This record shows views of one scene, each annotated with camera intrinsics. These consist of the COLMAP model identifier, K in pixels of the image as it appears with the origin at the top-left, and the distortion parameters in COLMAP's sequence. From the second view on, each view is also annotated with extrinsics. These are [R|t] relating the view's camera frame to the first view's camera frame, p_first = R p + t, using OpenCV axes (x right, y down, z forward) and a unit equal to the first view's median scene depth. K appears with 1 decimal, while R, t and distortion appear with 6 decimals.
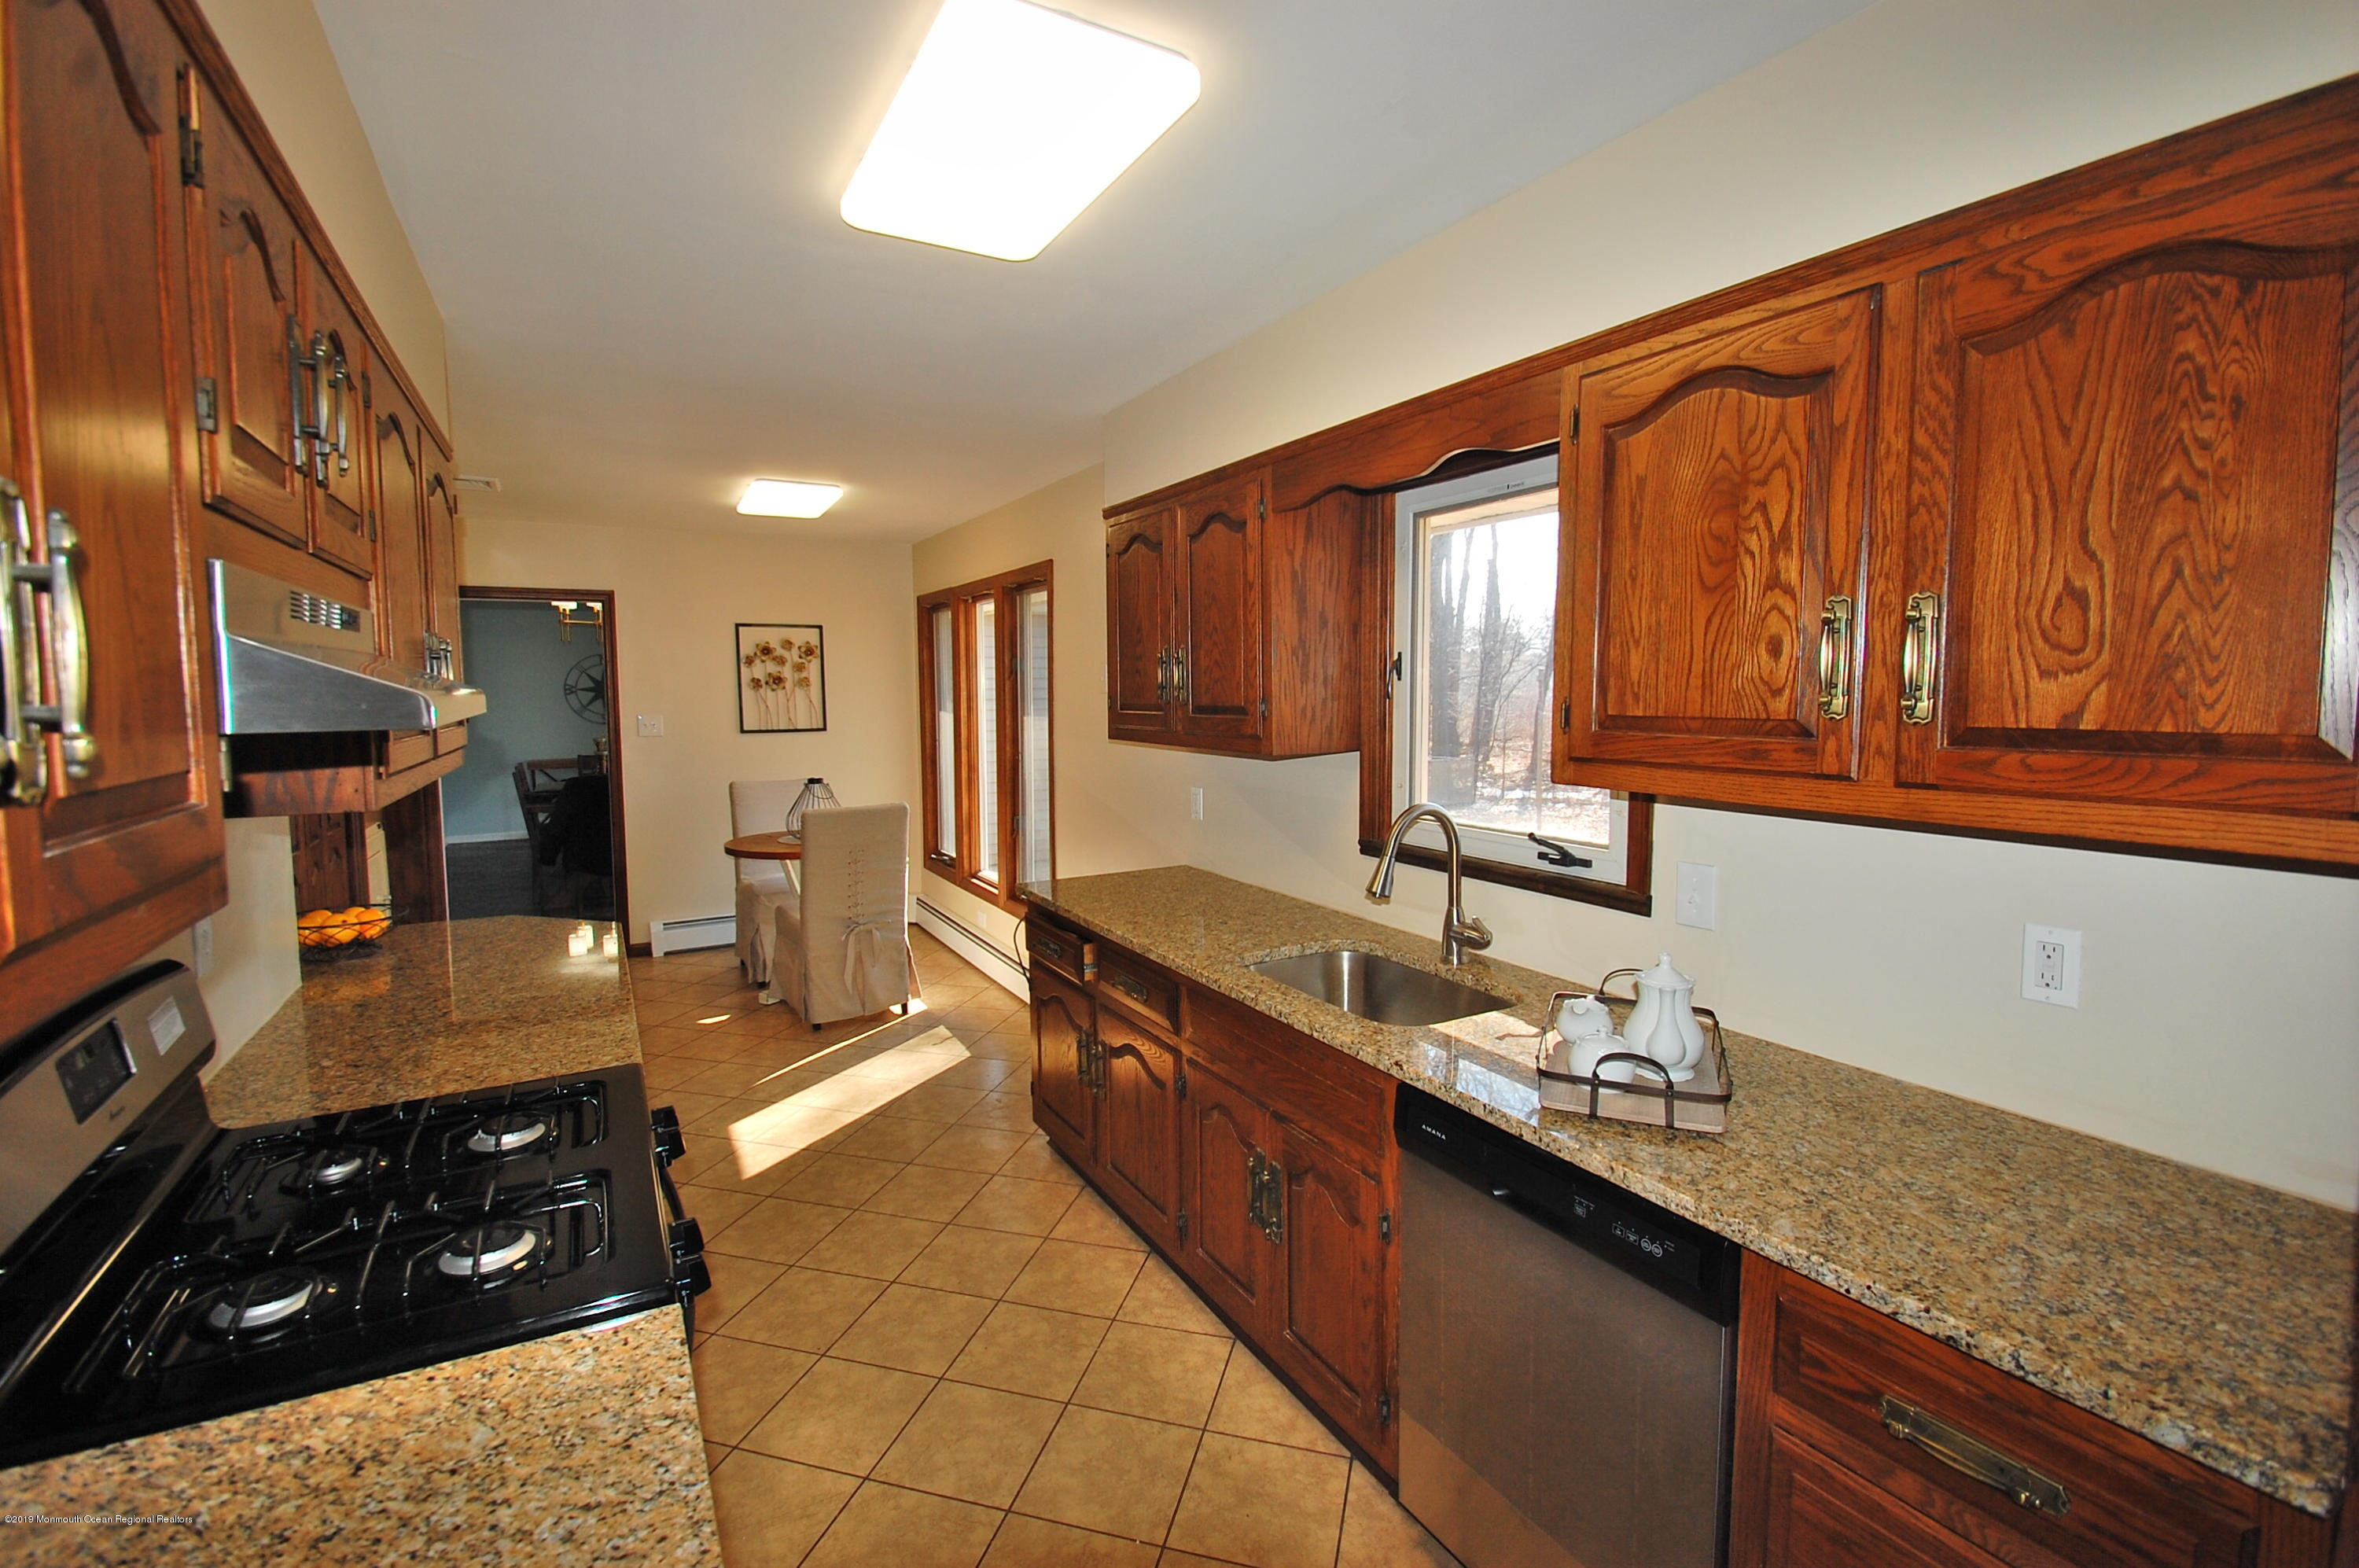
lens RADIAL K [[1032.4, 0, 1172.2], [0, 1032.4, 775.8], [0, 0, 1]] dist [0.002215, 0.000426]
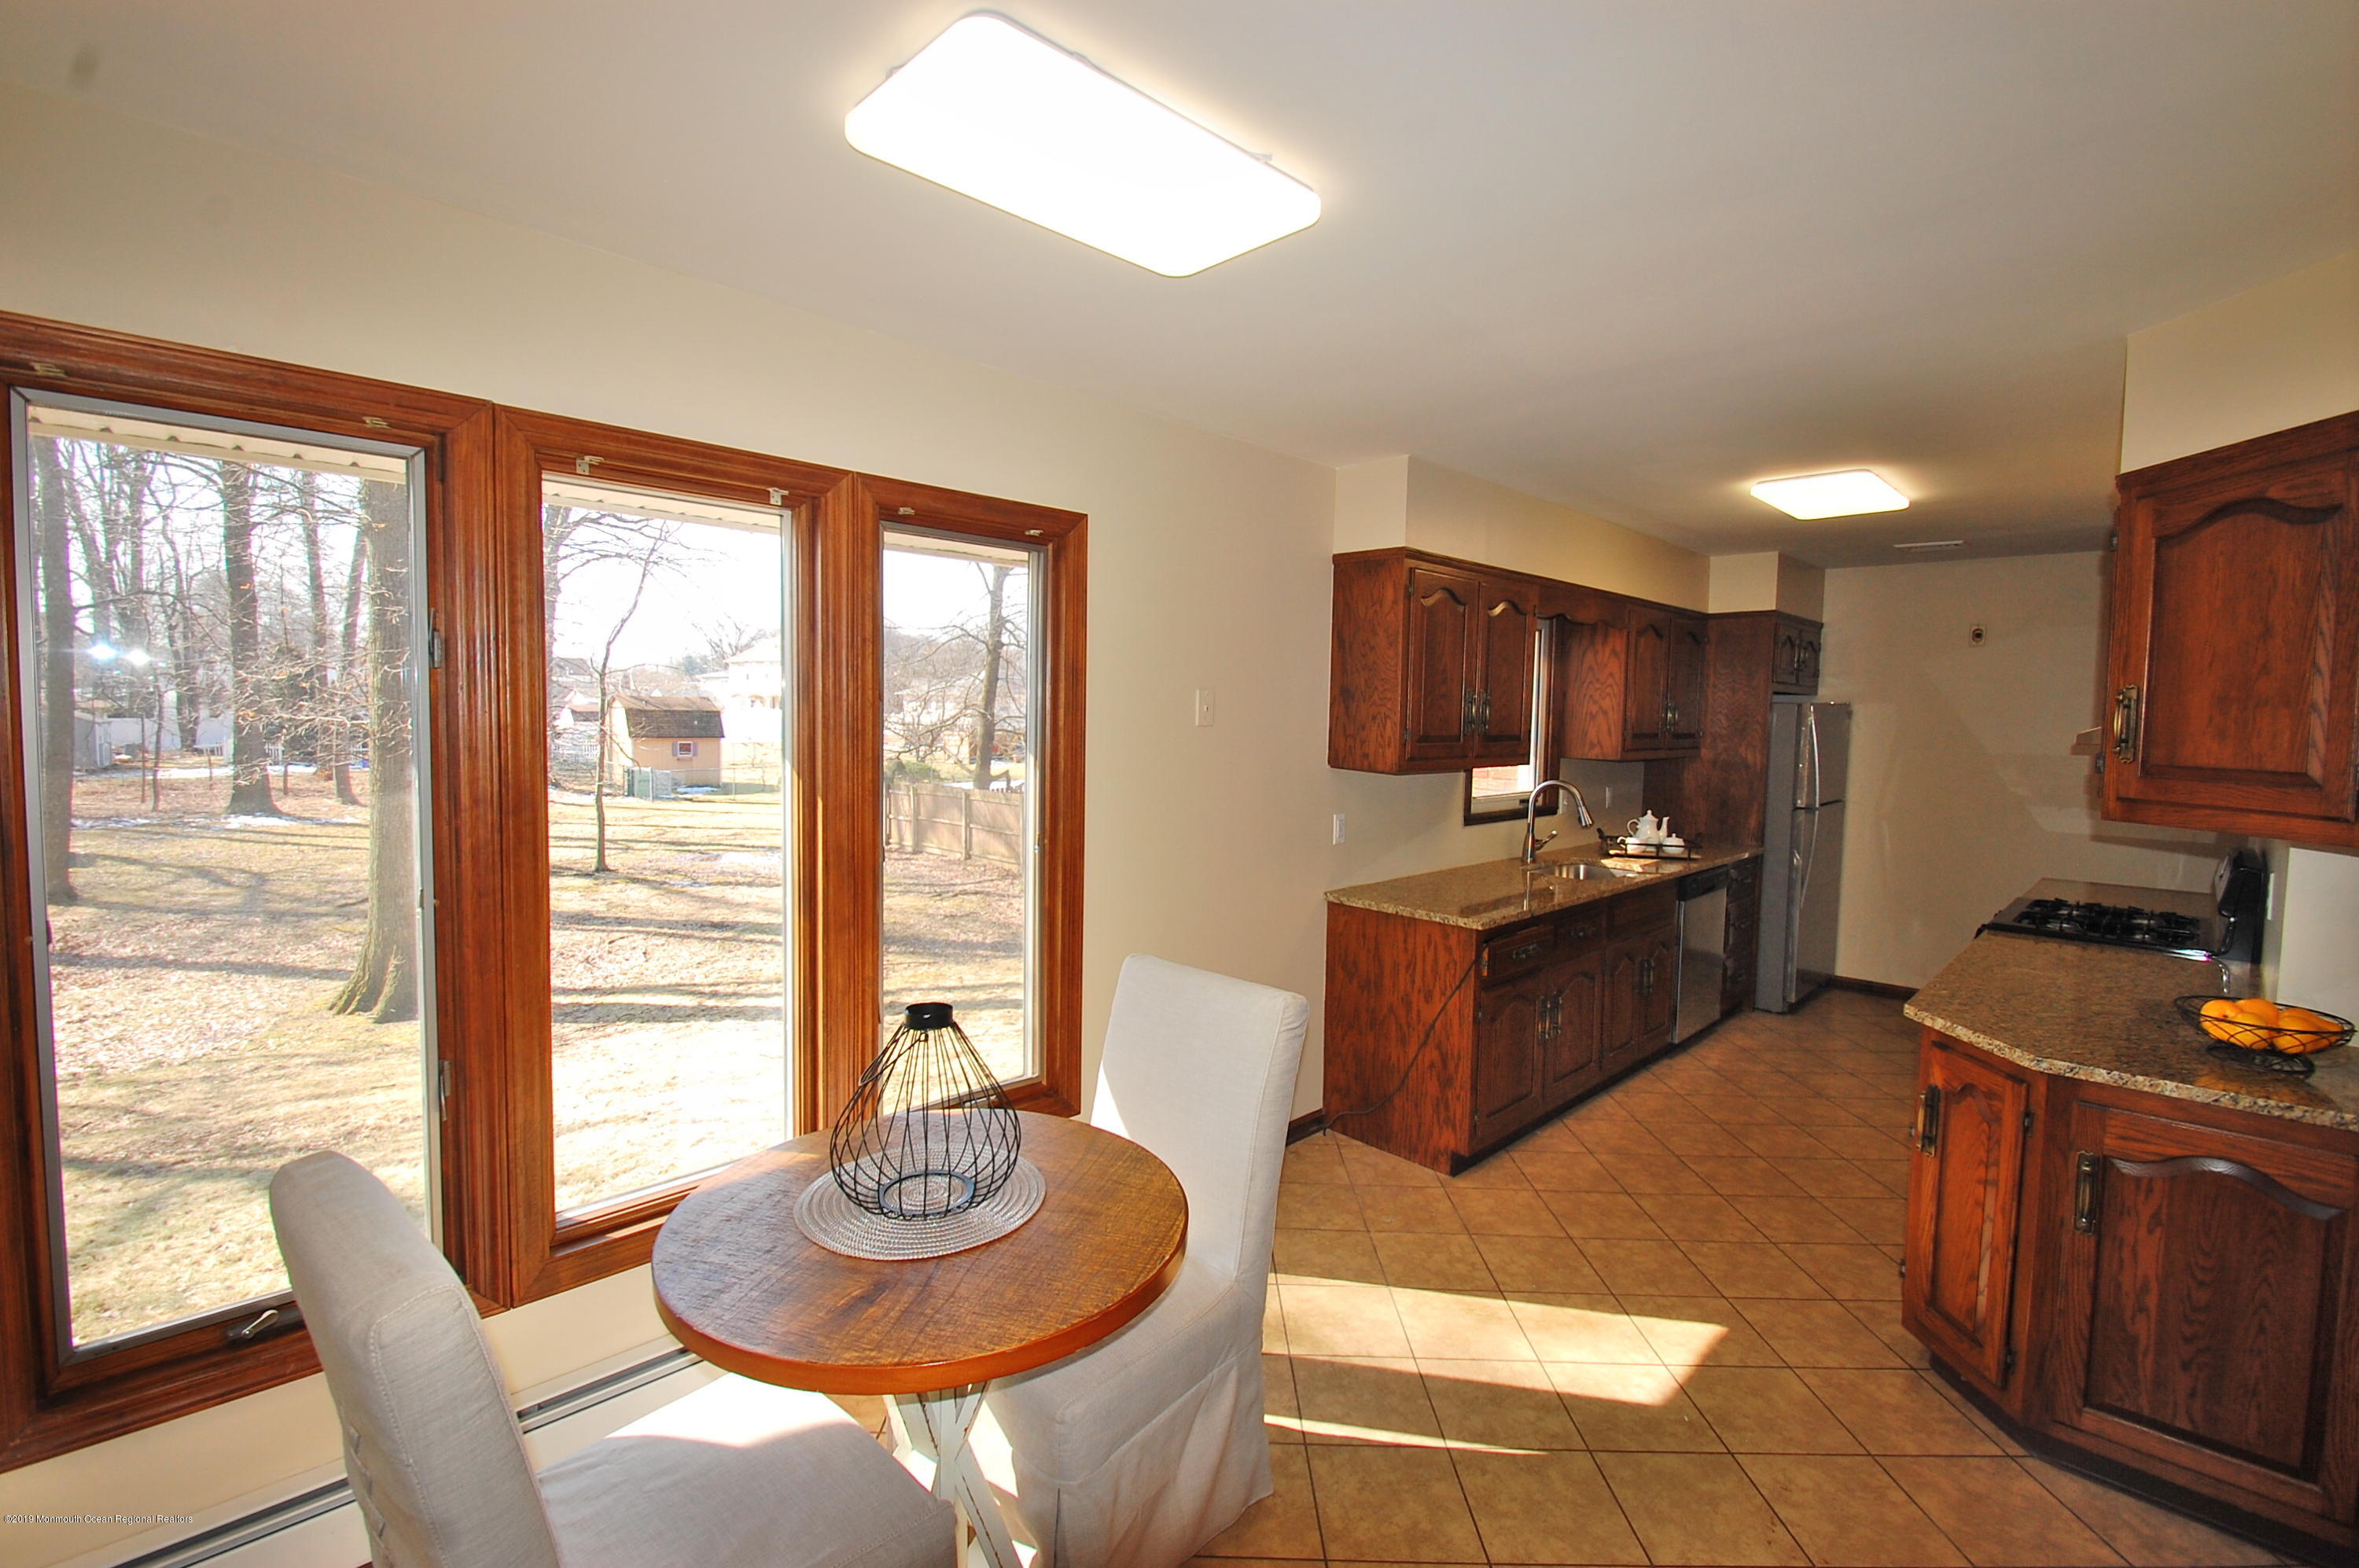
lens RADIAL K [[1032.4, 0, 1166.5], [0, 1032.4, 780.3], [0, 0, 1]] dist [0.002215, 0.000426]
pose [[-0.268709, -0.055610, 0.961615, -0.896796], [0.058769, 0.995526, 0.073993, -0.108789], [-0.961427, 0.076395, -0.264238, 1.364445]]
